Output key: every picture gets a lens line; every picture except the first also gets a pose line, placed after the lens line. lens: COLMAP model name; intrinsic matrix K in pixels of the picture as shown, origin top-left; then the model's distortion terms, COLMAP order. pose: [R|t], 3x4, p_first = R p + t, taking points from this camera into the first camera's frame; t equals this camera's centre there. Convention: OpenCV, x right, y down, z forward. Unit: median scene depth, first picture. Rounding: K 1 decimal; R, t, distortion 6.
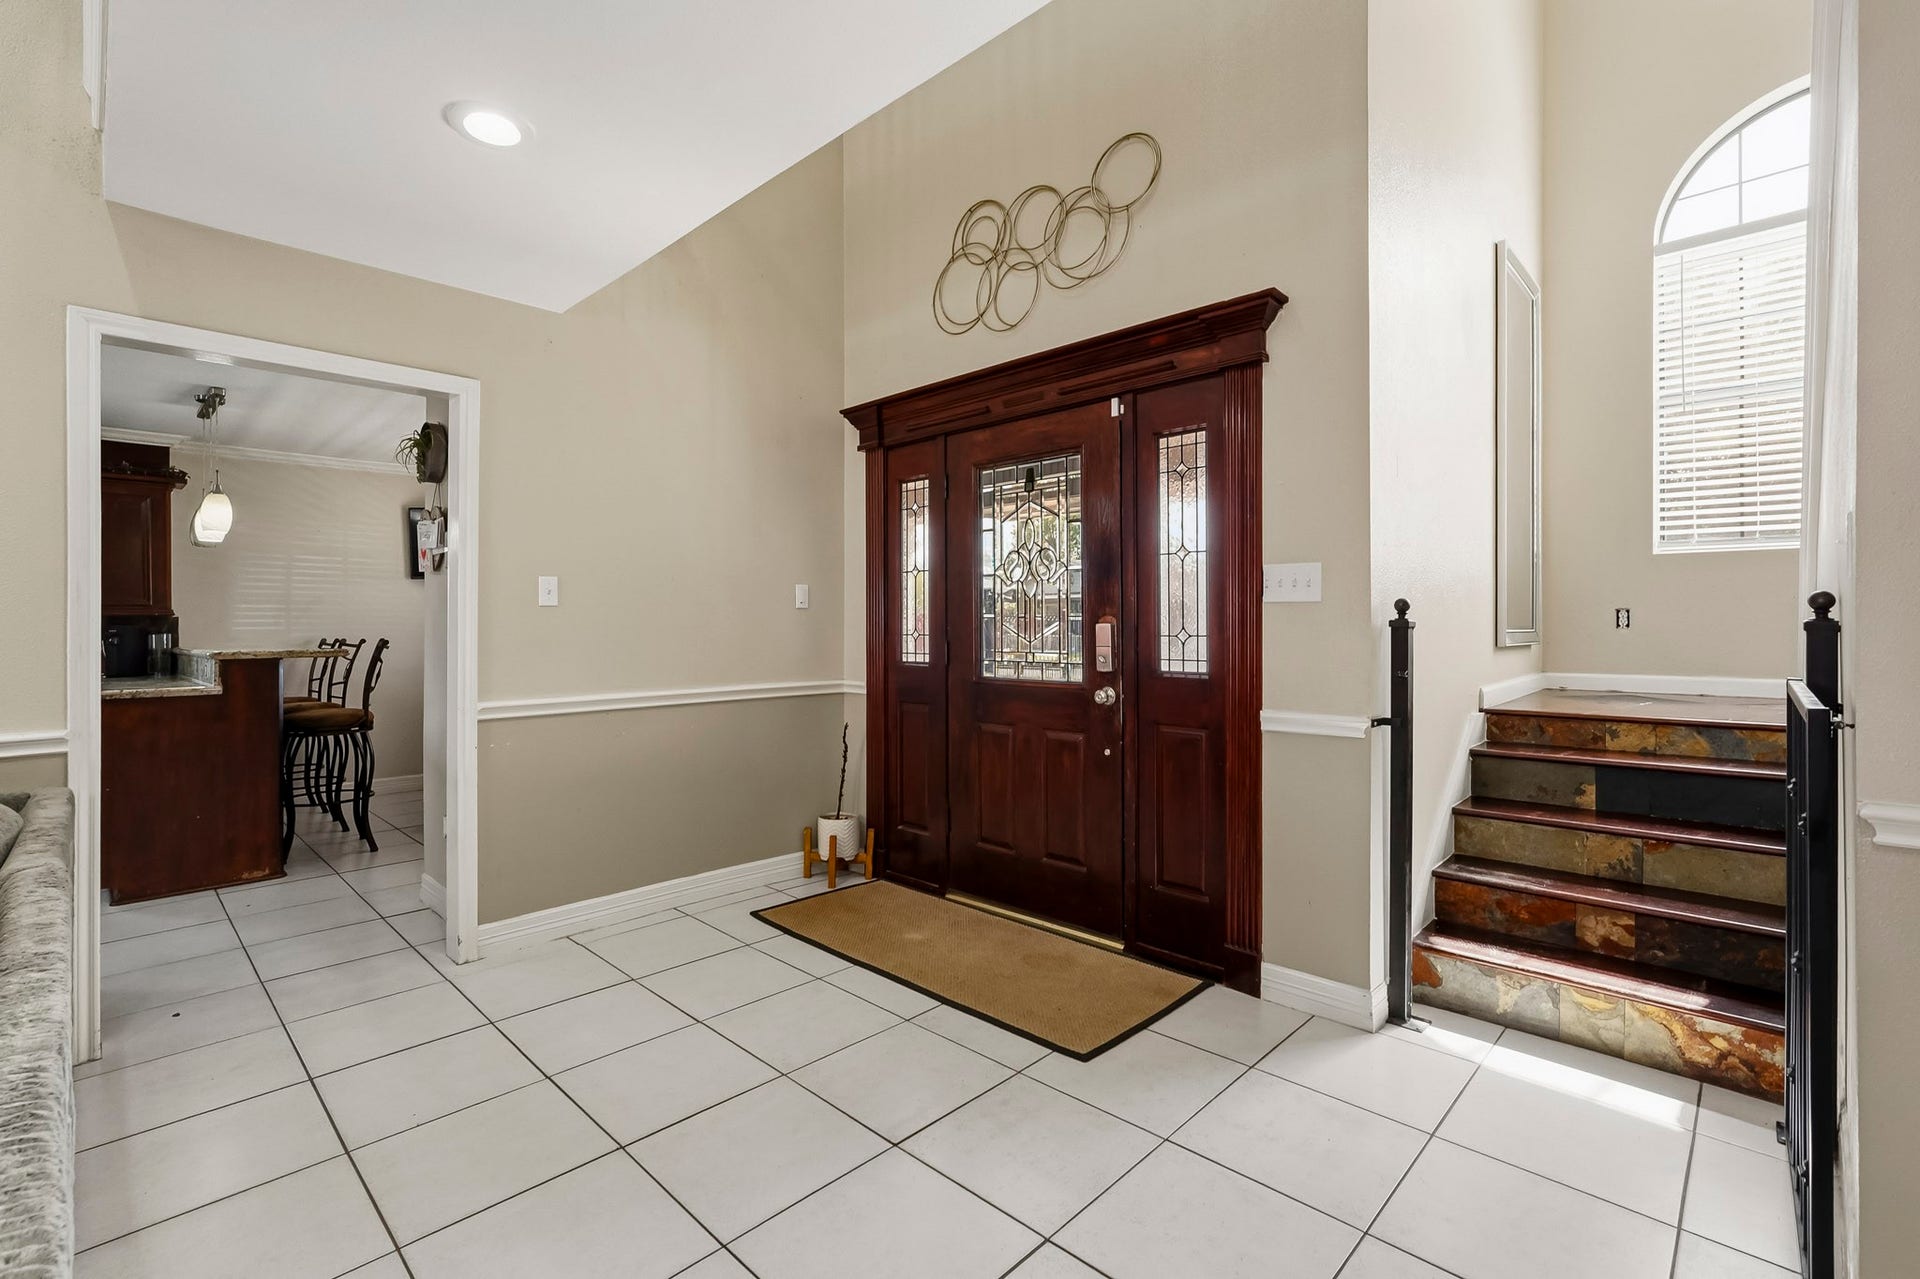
lens RADIAL K [[845.2, 0, 954.3], [0, 845.2, 634.5], [0, 0, 1]] dist [-0.021113, 0.009192]
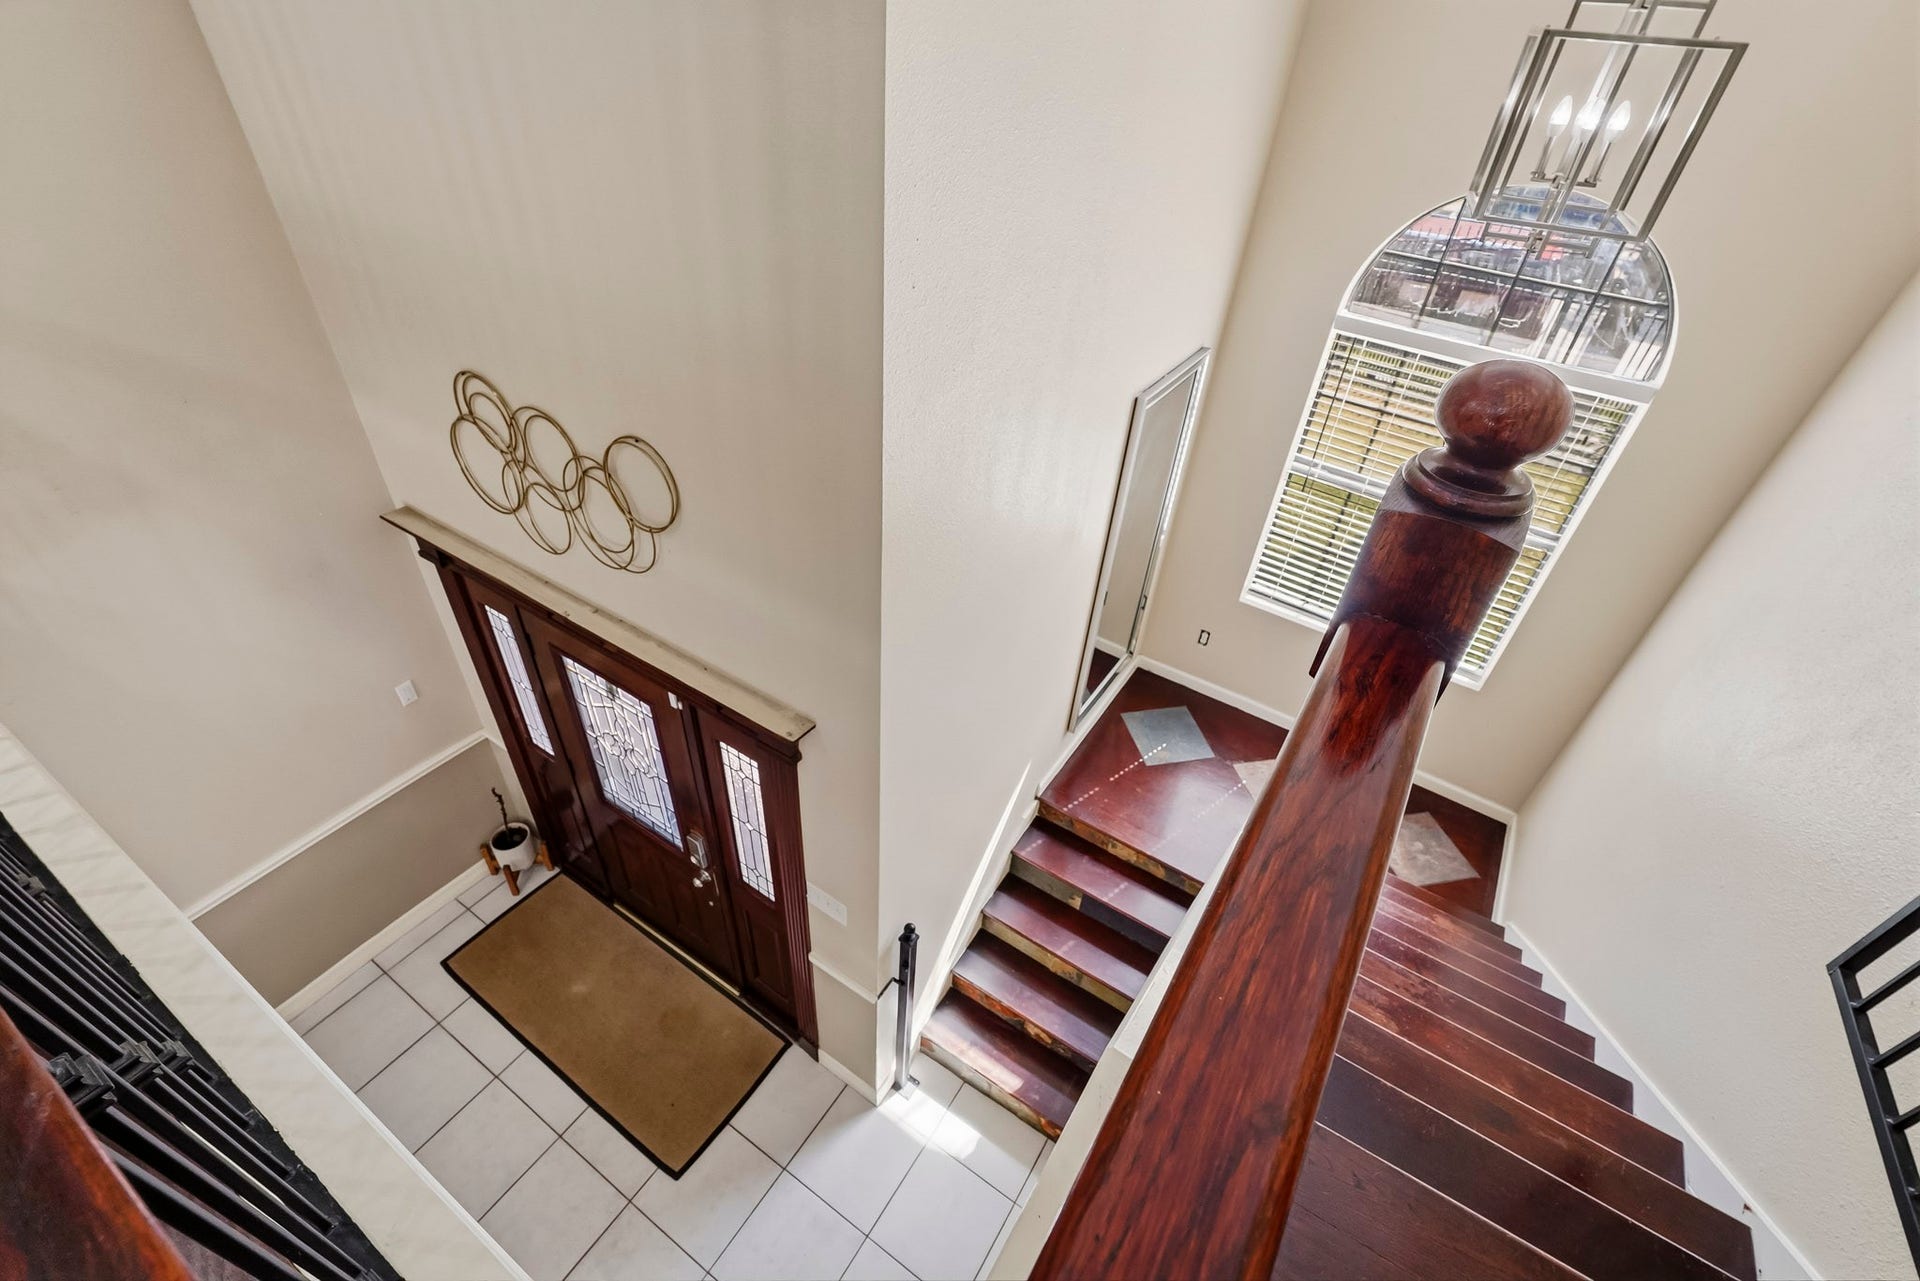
lens RADIAL K [[845.2, 0, 954.3], [0, 845.2, 635.5], [0, 0, 1]] dist [-0.021113, 0.009192]
pose [[0.978910, -0.078320, 0.188683, 0.328094], [-0.055415, 0.787168, 0.614244, -0.928863], [-0.196633, -0.611745, 0.766227, 0.247387]]
